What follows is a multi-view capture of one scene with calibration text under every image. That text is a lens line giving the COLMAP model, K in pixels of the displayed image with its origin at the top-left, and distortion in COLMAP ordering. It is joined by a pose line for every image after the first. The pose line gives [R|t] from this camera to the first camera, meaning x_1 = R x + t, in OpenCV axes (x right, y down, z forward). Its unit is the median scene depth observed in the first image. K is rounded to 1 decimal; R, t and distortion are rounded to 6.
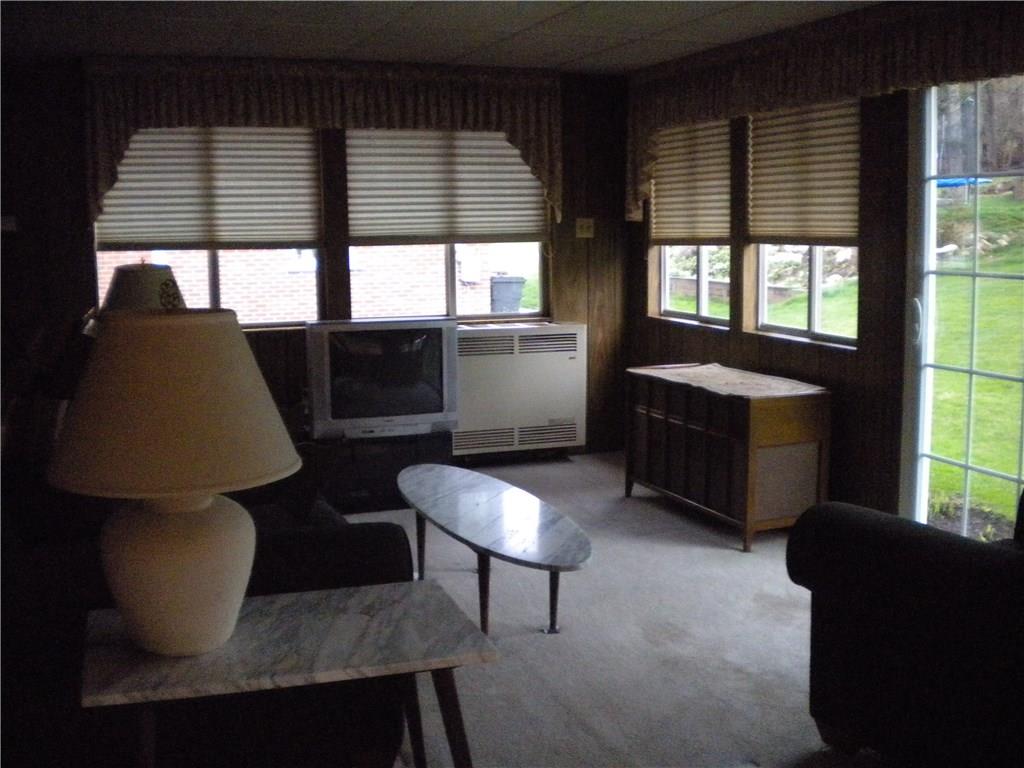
lens RADIAL K [[1093.5, 0, 512.0], [0, 1093.5, 379.5], [0, 0, 1]] dist [-0.012266, -0.353130]
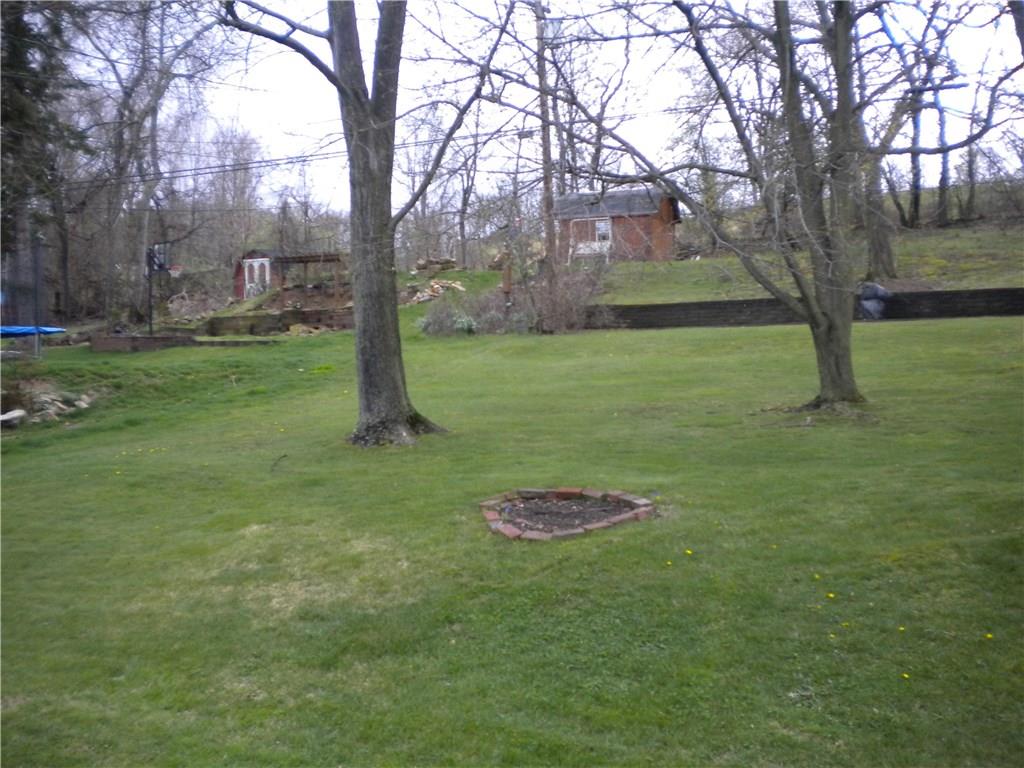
lens RADIAL K [[1093.5, 0, 512.0], [0, 1093.5, 379.5], [0, 0, 1]] dist [-0.012266, -0.353130]
pose [[0.690751, 0.002527, 0.723089, 0.086302], [0.098218, 0.990398, -0.097287, -0.033458], [-0.716392, 0.138221, 0.683870, 0.193246]]
